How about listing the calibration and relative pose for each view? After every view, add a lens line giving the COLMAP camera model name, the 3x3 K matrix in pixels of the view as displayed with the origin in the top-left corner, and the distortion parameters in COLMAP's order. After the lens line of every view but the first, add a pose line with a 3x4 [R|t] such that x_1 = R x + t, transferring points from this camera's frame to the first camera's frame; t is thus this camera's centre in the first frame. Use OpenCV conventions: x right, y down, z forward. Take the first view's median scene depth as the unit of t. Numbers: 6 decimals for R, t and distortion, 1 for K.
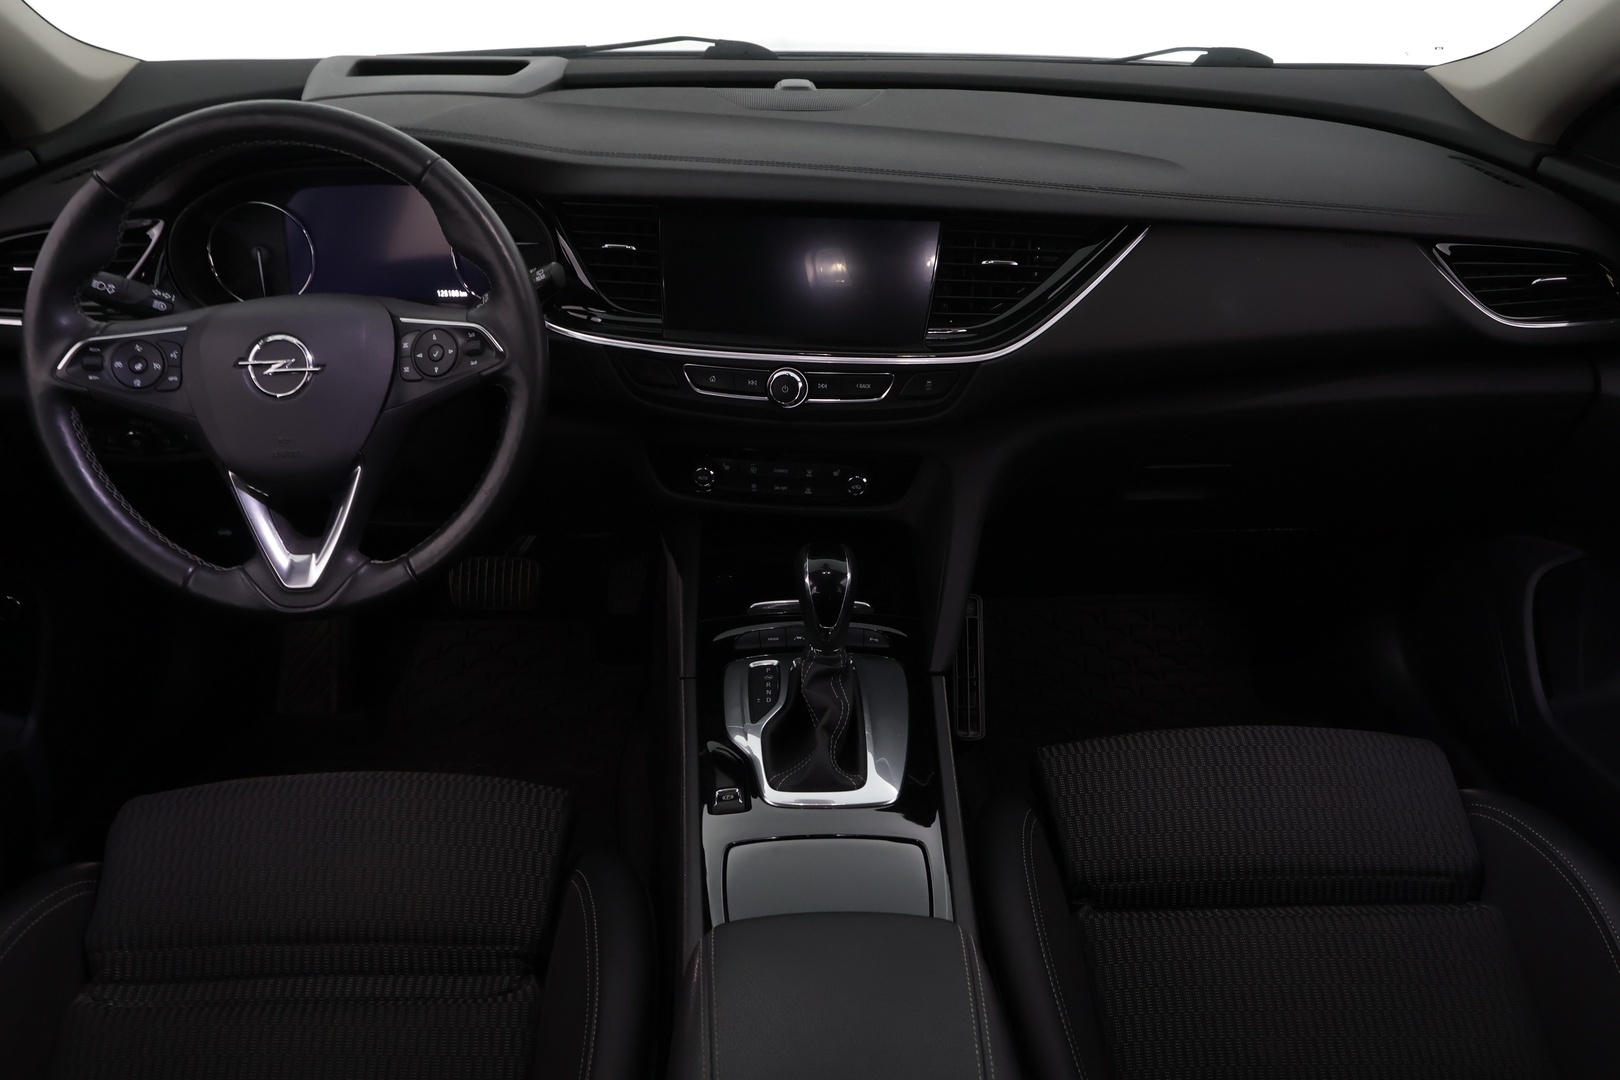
lens RADIAL K [[1252.8, 0, 810.0], [0, 1252.8, 540.0], [0, 0, 1]] dist [-0.001089, -0.000425]
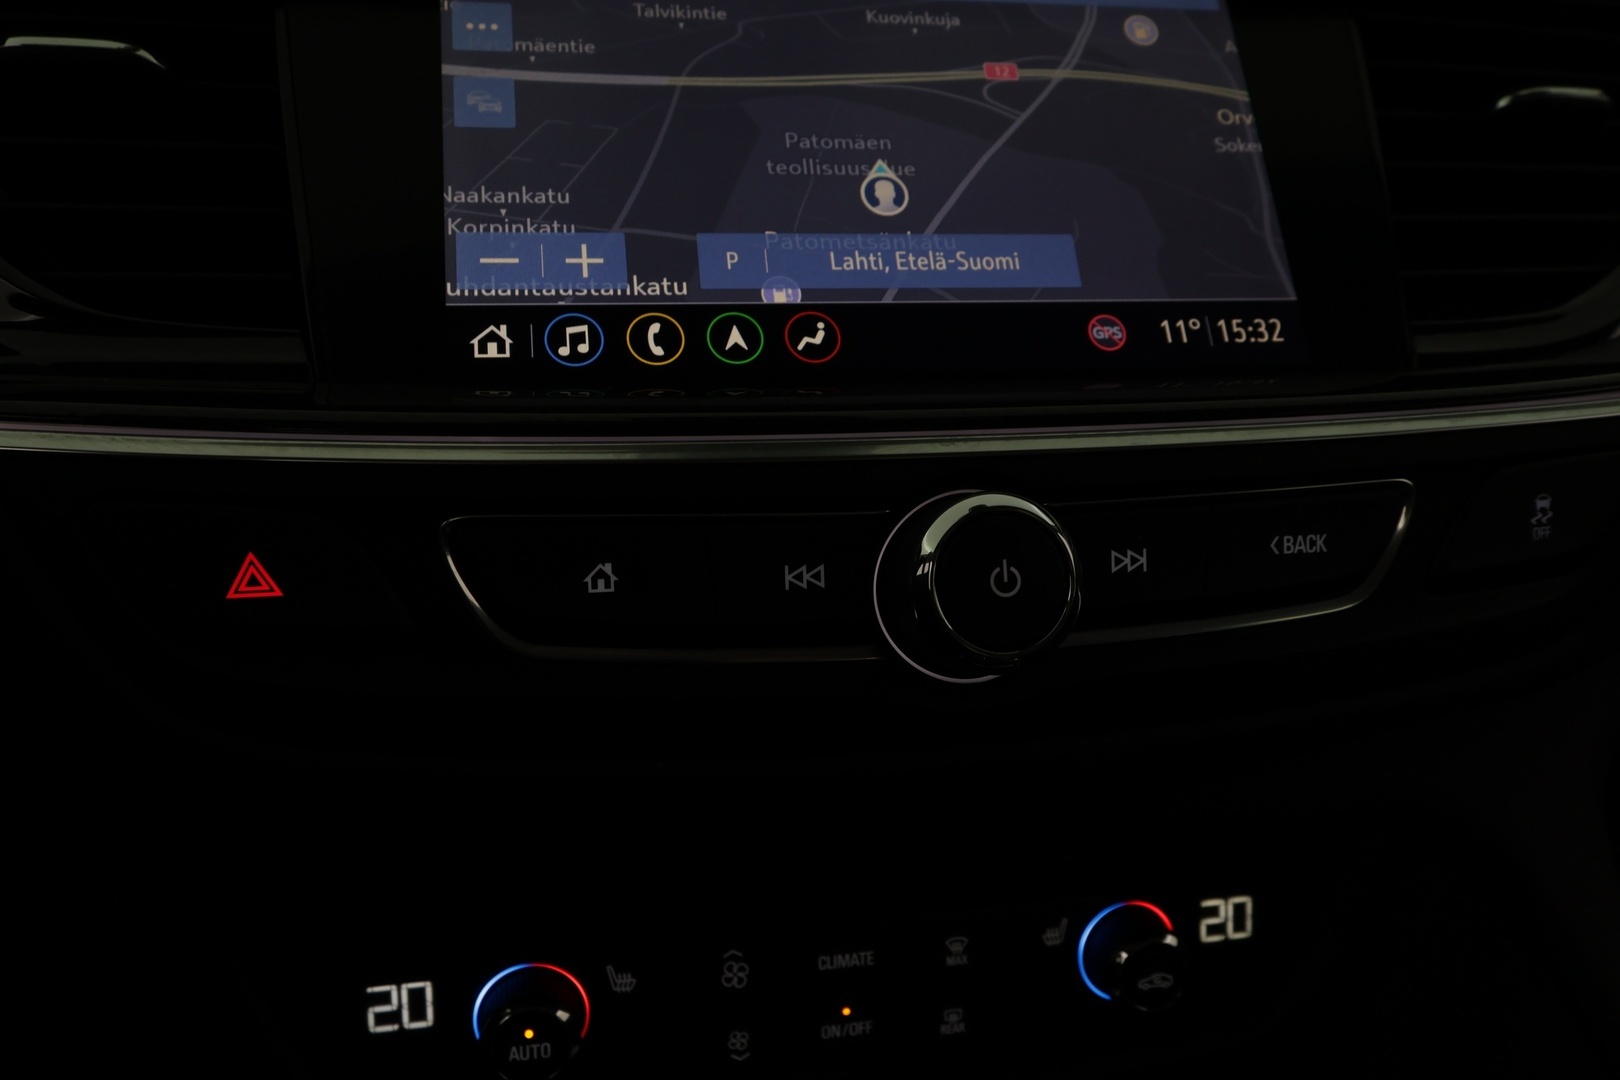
lens RADIAL K [[1252.8, 0, 810.0], [0, 1252.8, 540.0], [0, 0, 1]] dist [-0.001089, -0.000425]
pose [[0.957556, -0.077130, 0.277737, -0.115036], [0.146667, 0.959852, -0.239107, -0.095553], [-0.248144, 0.269693, 0.930425, 0.931606]]
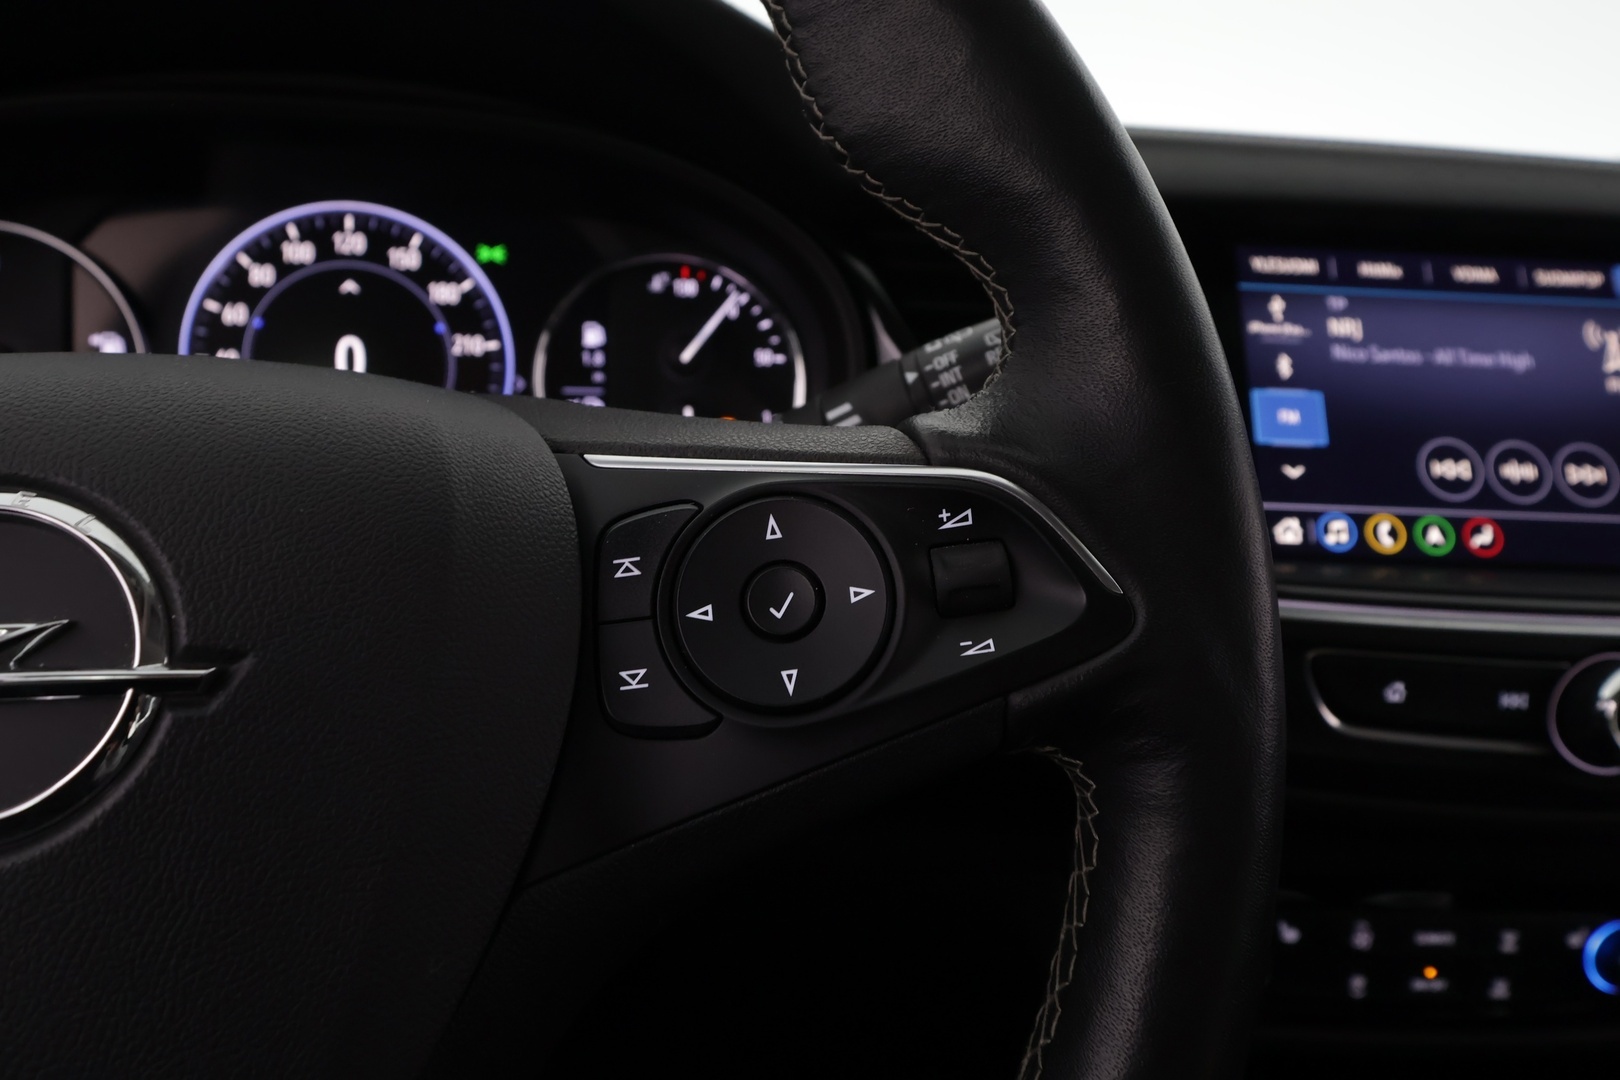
lens RADIAL K [[1282.1, 0, 816.0], [0, 1282.1, 501.7], [0, 0, 1]] dist [-0.004908, -0.005106]
pose [[0.988465, 0.006478, 0.151310, -0.326227], [0.033624, 0.964763, -0.260964, -0.108507], [-0.147669, 0.263041, 0.953417, 0.787180]]
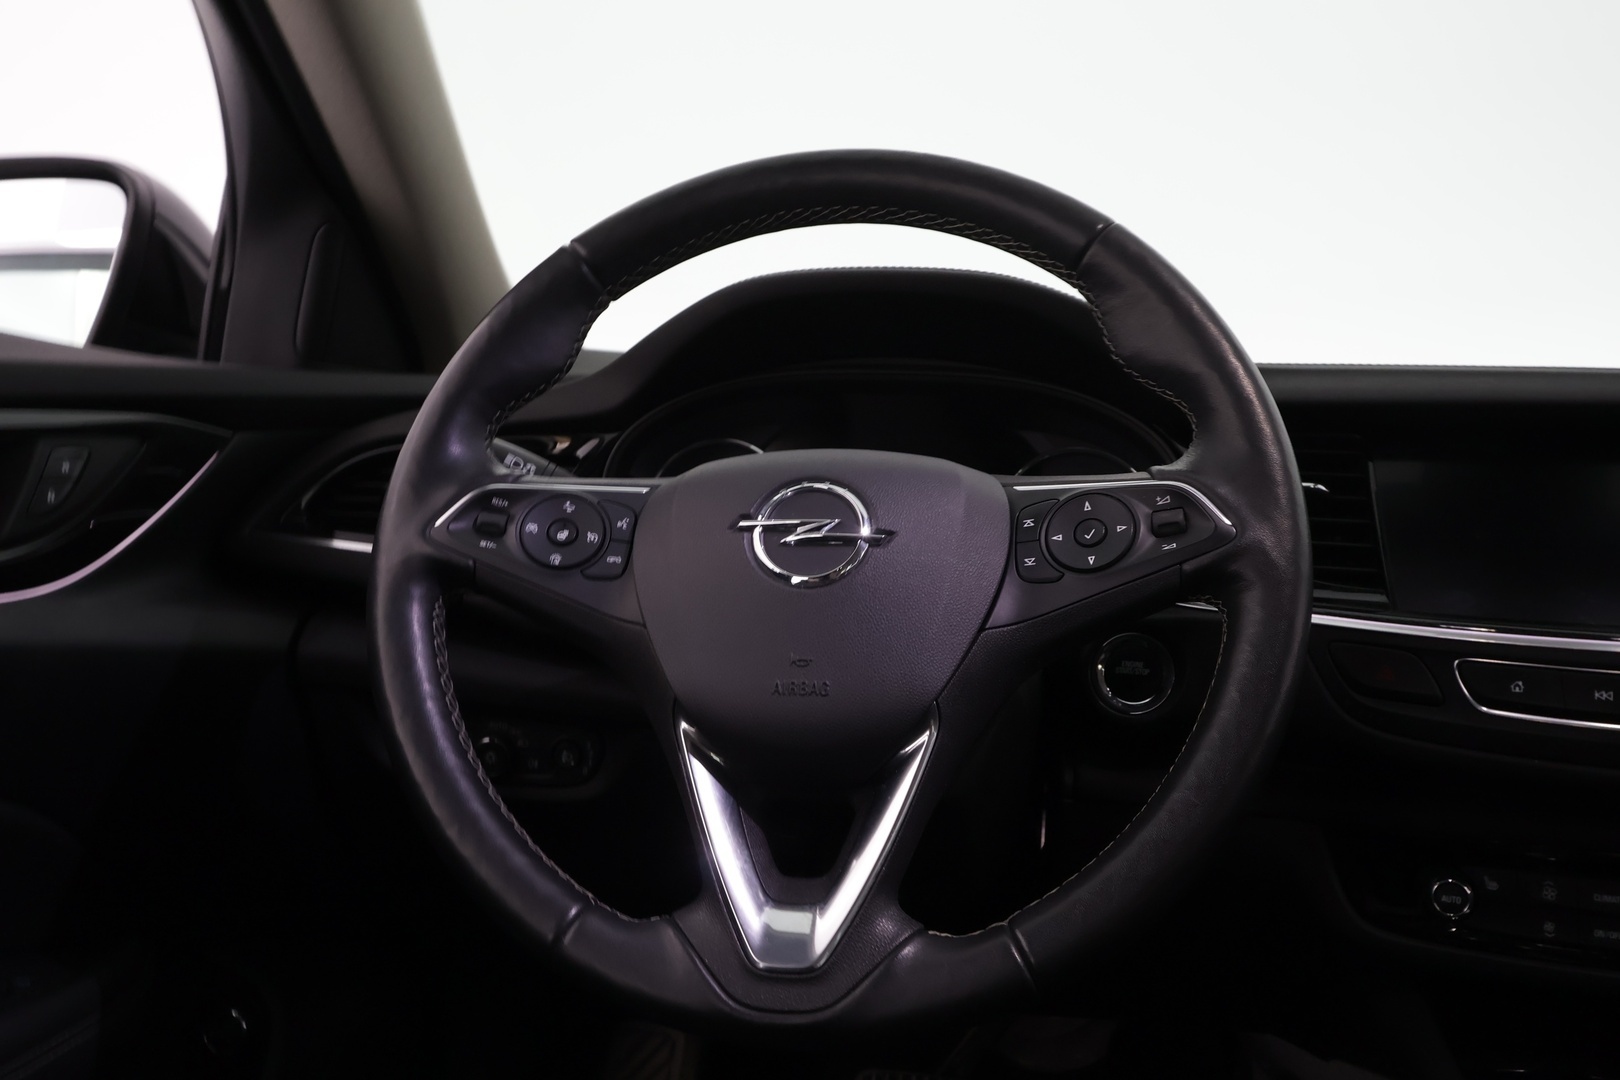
lens RADIAL K [[1252.8, 0, 810.0], [0, 1252.8, 540.0], [0, 0, 1]] dist [-0.001089, -0.000425]
pose [[0.977830, 0.023081, -0.208124, -0.304261], [-0.115649, 0.888101, -0.444862, 0.103570], [0.174568, 0.459069, 0.871081, 0.518478]]
